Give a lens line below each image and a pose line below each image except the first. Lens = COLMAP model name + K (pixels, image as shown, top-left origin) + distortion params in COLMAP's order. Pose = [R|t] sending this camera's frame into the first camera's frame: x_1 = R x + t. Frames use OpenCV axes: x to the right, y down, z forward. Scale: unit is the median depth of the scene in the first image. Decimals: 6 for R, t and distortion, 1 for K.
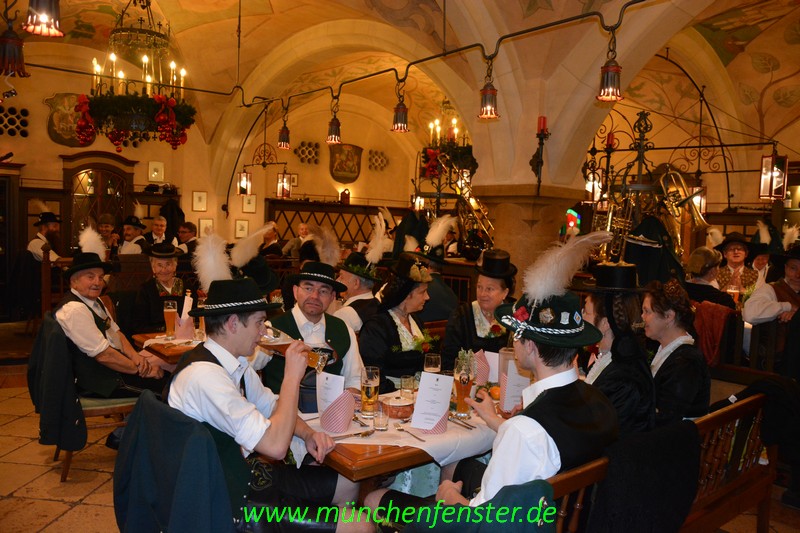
lens RADIAL K [[627.3, 0, 400.0], [0, 627.3, 266.5], [0, 0, 1]] dist [-0.114649, 0.011122]
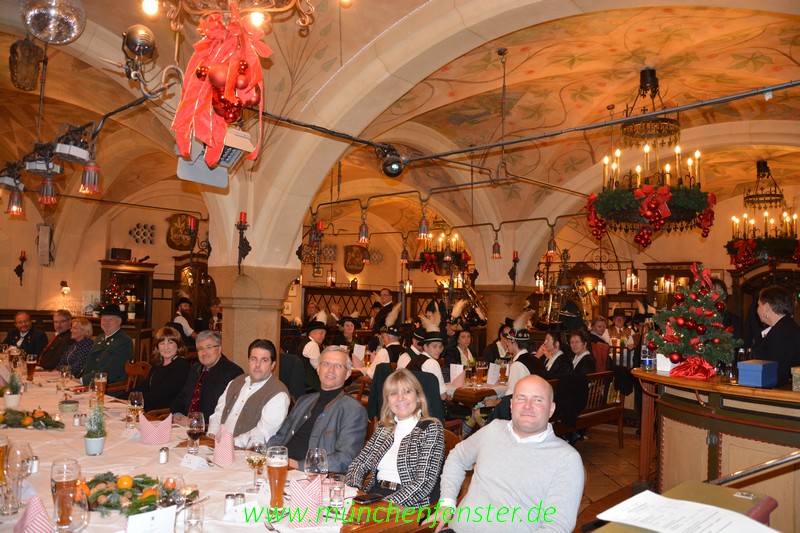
lens RADIAL K [[627.3, 0, 400.0], [0, 627.3, 266.5], [0, 0, 1]] dist [-0.114649, 0.011122]
pose [[0.994130, -0.001738, 0.108177, -0.210417], [0.014779, 0.992680, -0.119865, 0.023719], [-0.107177, 0.120761, 0.986879, -0.549828]]
